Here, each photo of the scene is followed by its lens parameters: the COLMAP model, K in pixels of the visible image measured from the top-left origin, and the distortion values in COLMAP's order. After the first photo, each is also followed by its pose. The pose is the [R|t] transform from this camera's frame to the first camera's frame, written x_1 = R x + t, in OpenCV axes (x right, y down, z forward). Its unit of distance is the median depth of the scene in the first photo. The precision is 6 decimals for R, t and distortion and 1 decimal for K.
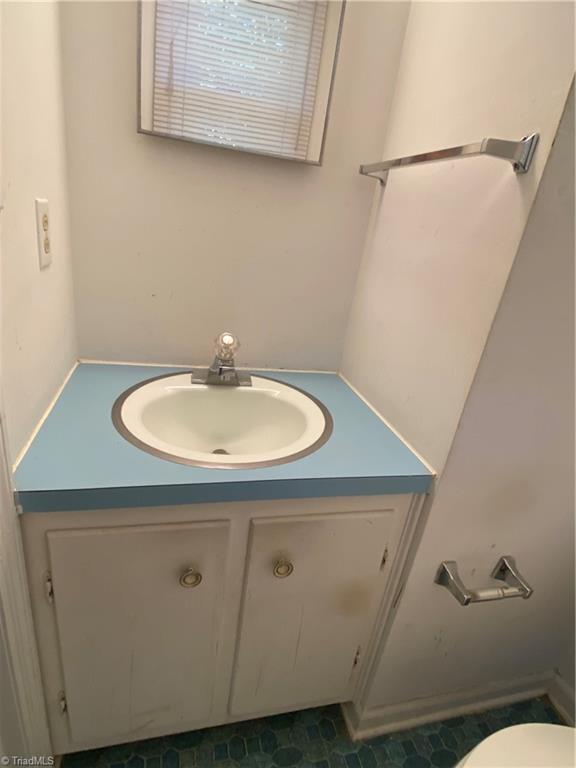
lens RADIAL K [[413.5, 0, 287.9], [0, 413.5, 385.9], [0, 0, 1]] dist [0.000487, -0.000972]
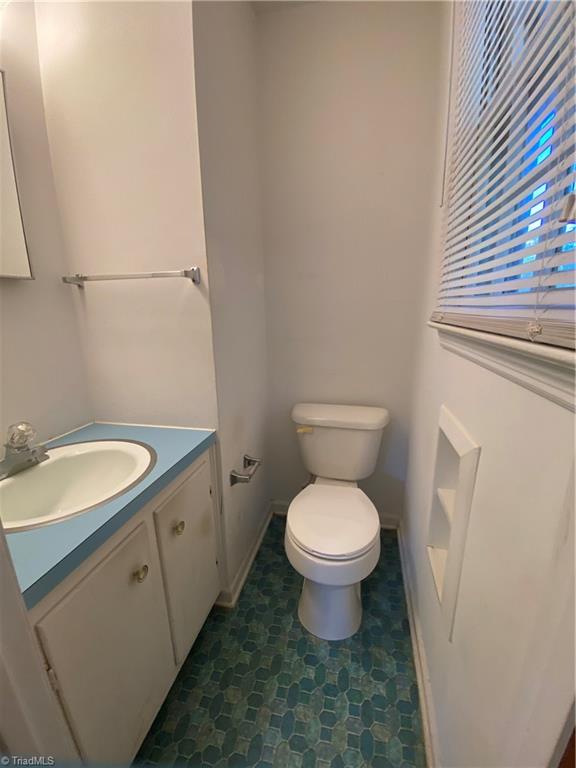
lens RADIAL K [[309.0, 0, 288.0], [0, 309.0, 384.0], [0, 0, 1]] dist [0.029585, -0.024347]
pose [[0.458053, -0.349811, 0.817203, -0.482586], [0.408792, 0.899232, 0.155791, -0.055843], [-0.789352, 0.262706, 0.554896, -0.107854]]
